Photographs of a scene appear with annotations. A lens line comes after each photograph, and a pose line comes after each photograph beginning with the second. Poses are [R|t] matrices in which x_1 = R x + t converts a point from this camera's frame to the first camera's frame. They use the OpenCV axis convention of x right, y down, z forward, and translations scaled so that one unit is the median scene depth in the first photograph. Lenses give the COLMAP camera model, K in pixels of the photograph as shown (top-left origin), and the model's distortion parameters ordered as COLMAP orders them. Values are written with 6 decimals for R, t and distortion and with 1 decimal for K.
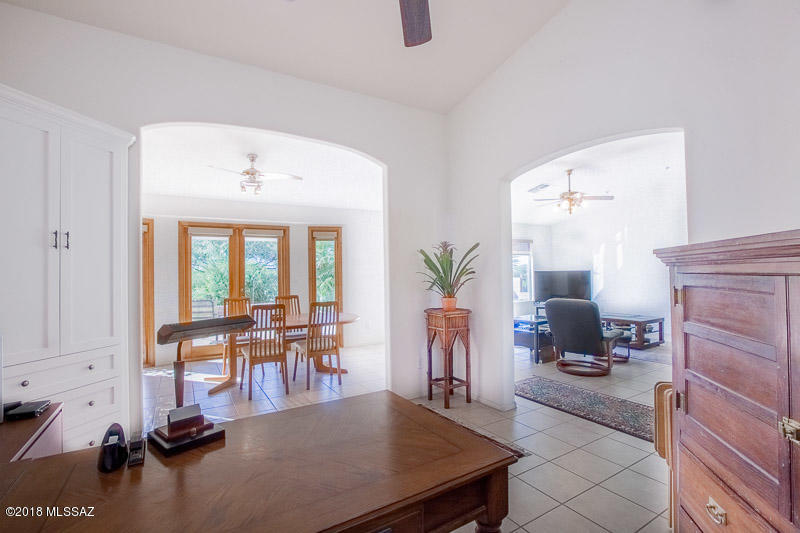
lens RADIAL K [[367.0, 0, 400.0], [0, 367.0, 266.5], [0, 0, 1]] dist [-0.018455, 0.000661]
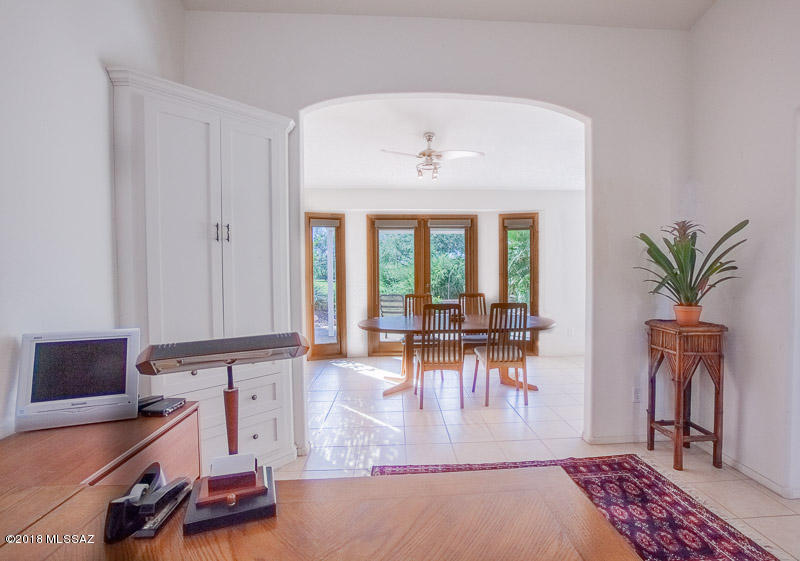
lens RADIAL K [[393.5, 0, 425.6], [0, 393.5, 282.2], [0, 0, 1]] dist [-0.018121, 0.000915]
pose [[0.895477, 0.021370, -0.444594, 0.020956], [0.002379, 0.998603, 0.052791, 0.003672], [0.445101, -0.048331, 0.894175, 0.152175]]
